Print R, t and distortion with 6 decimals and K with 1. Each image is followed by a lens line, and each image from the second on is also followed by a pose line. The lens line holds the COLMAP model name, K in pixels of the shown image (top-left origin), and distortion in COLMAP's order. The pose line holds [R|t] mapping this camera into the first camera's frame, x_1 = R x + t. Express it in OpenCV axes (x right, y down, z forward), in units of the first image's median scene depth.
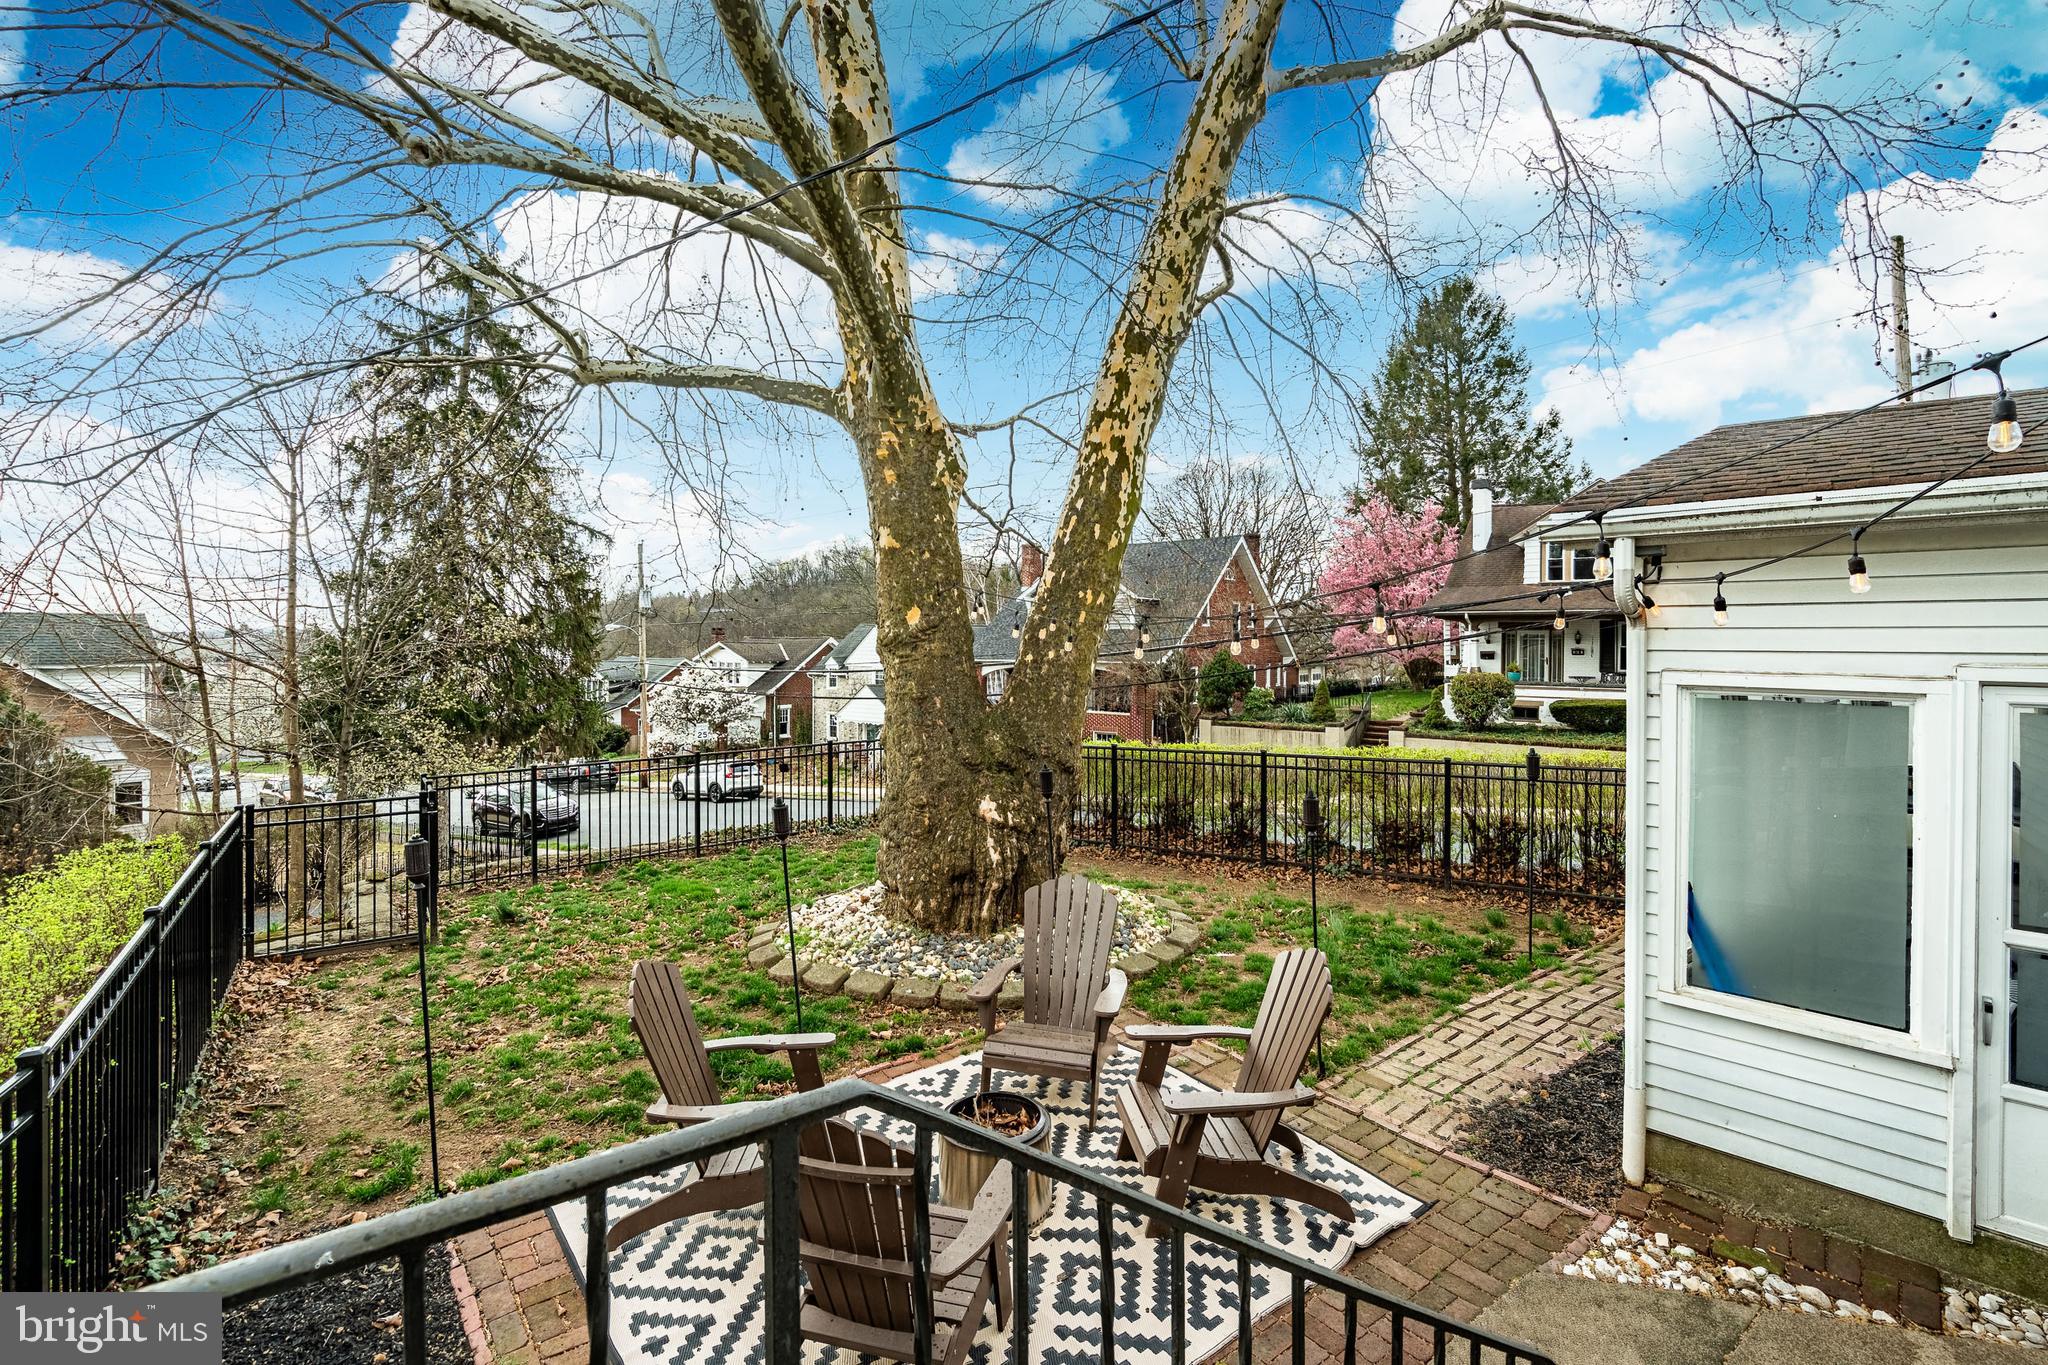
lens RADIAL K [[928.9, 0, 1020.9], [0, 928.9, 668.2], [0, 0, 1]] dist [-0.002020, 0.000837]
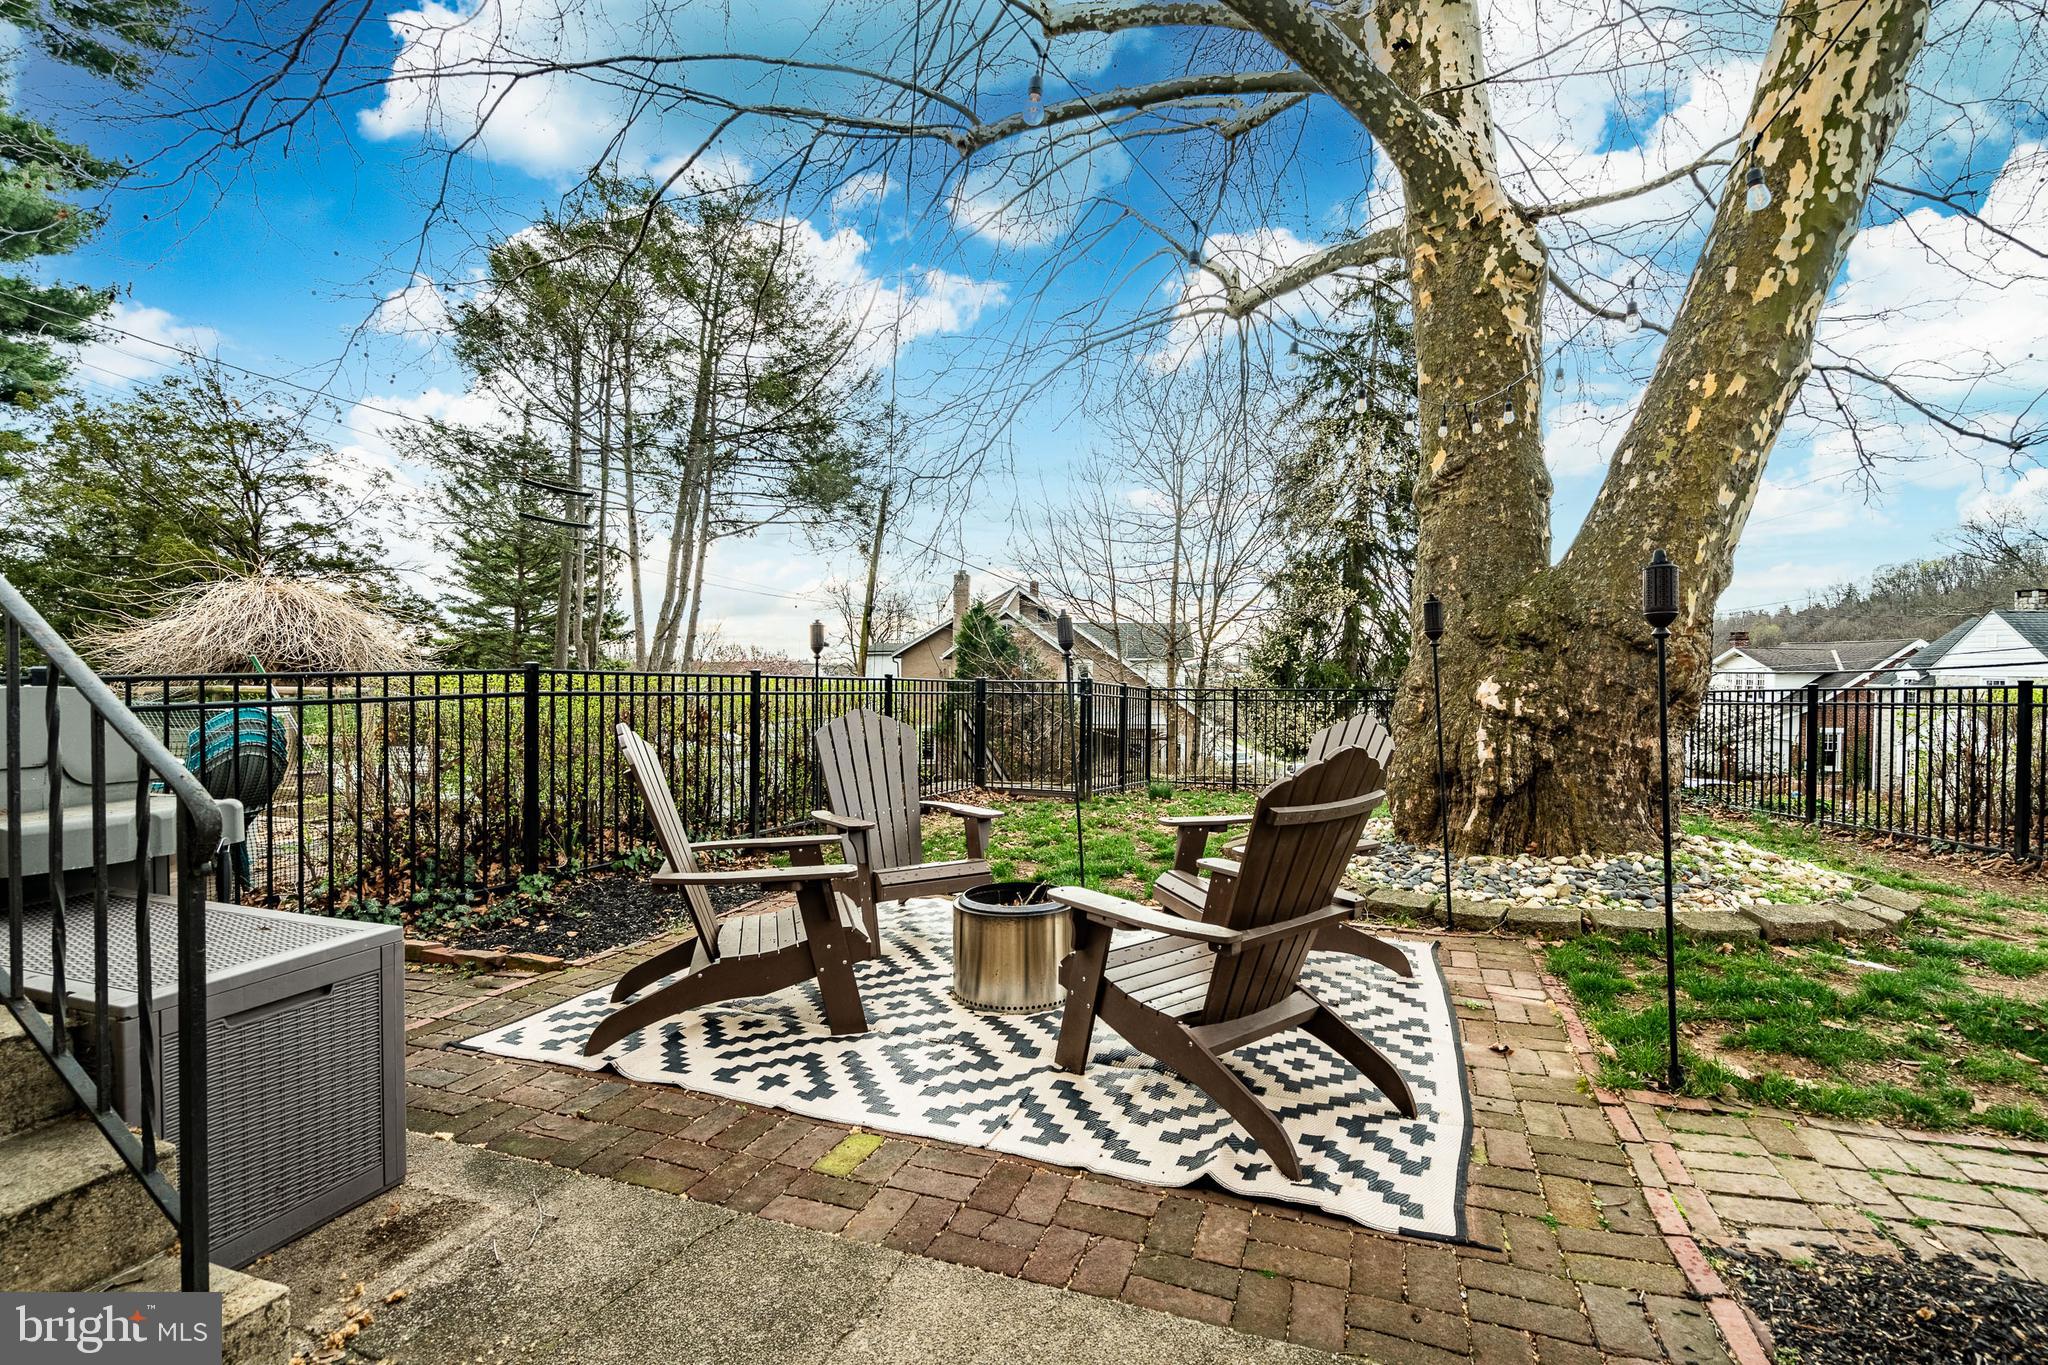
lens RADIAL K [[937.3, 0, 1036.9], [0, 937.3, 687.4], [0, 0, 1]] dist [0.000637, 0.000195]
pose [[0.539498, 0.015720, -0.841840, 0.377024], [-0.020497, 0.999775, 0.005533, 0.140211], [0.841737, 0.014270, 0.539699, 0.264594]]
